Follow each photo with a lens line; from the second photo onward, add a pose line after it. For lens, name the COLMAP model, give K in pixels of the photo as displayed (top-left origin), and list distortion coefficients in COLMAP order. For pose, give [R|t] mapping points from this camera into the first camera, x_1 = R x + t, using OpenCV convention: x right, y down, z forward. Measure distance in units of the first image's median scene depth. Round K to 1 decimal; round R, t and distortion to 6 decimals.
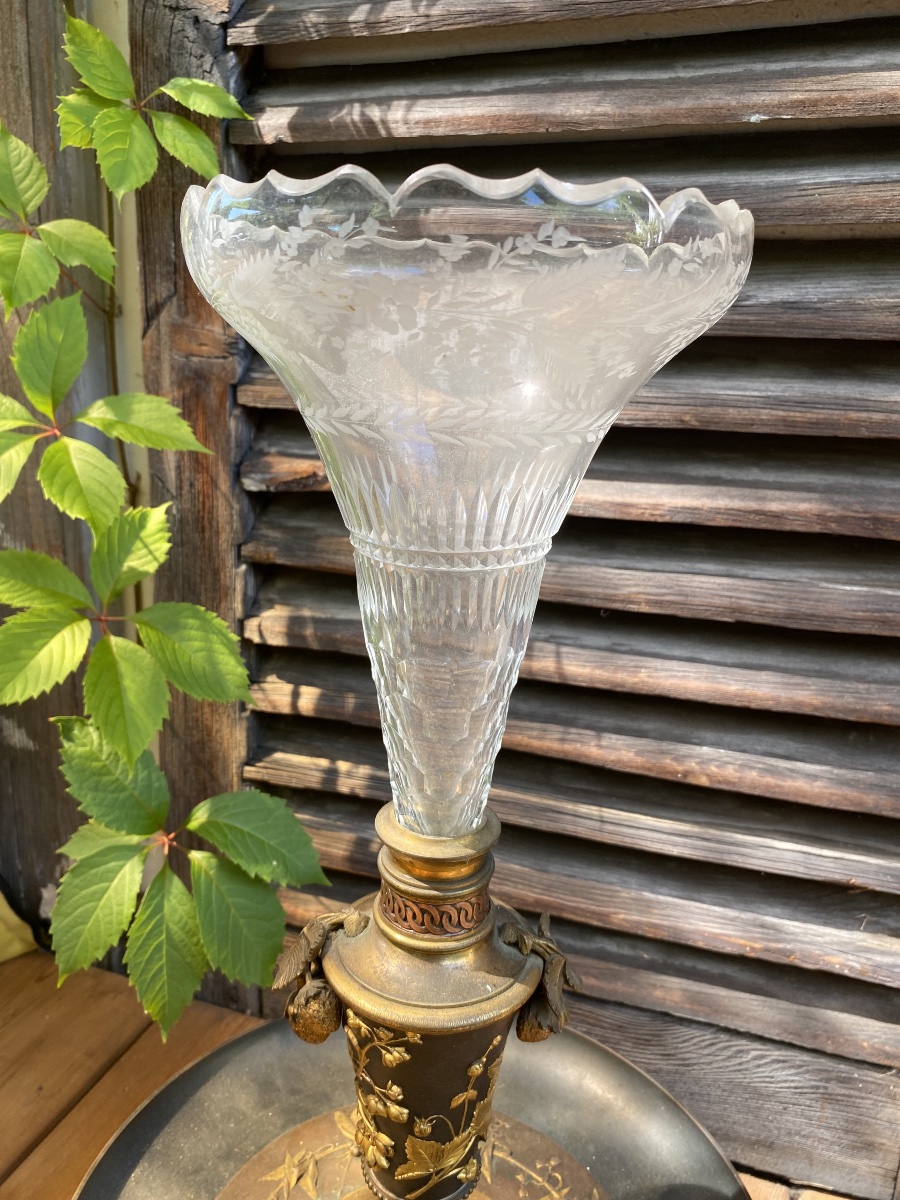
lens RADIAL K [[918.7, 0, 441.7], [0, 918.7, 600.1], [0, 0, 1]] dist [-0.034803, -0.005988]
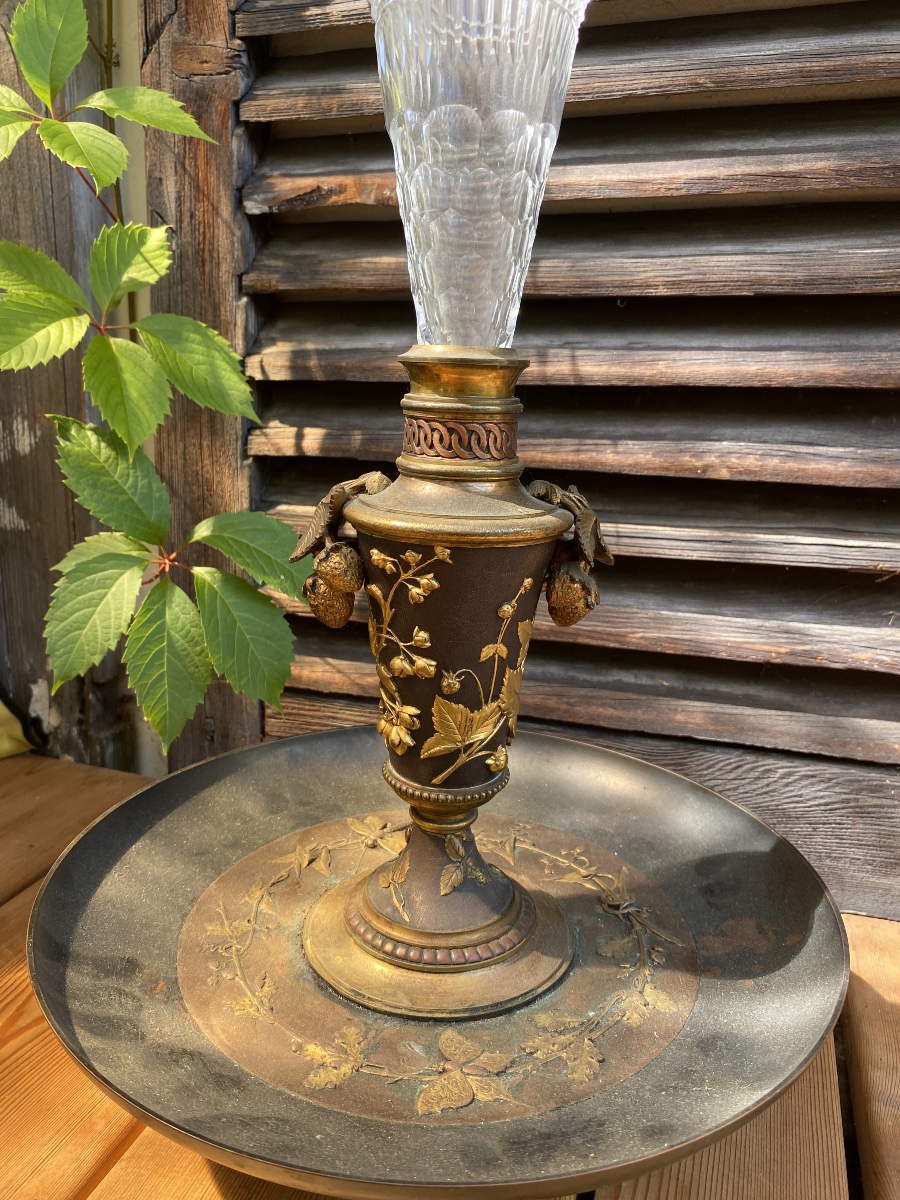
lens RADIAL K [[925.7, 0, 450.0], [0, 925.7, 600.0], [0, 0, 1]] dist [-0.019274, -0.028486]
pose [[0.999689, -0.009916, 0.022886, -0.028803], [0.010255, 0.999838, -0.014759, 0.340247], [-0.022736, 0.014989, 0.999629, 0.026605]]
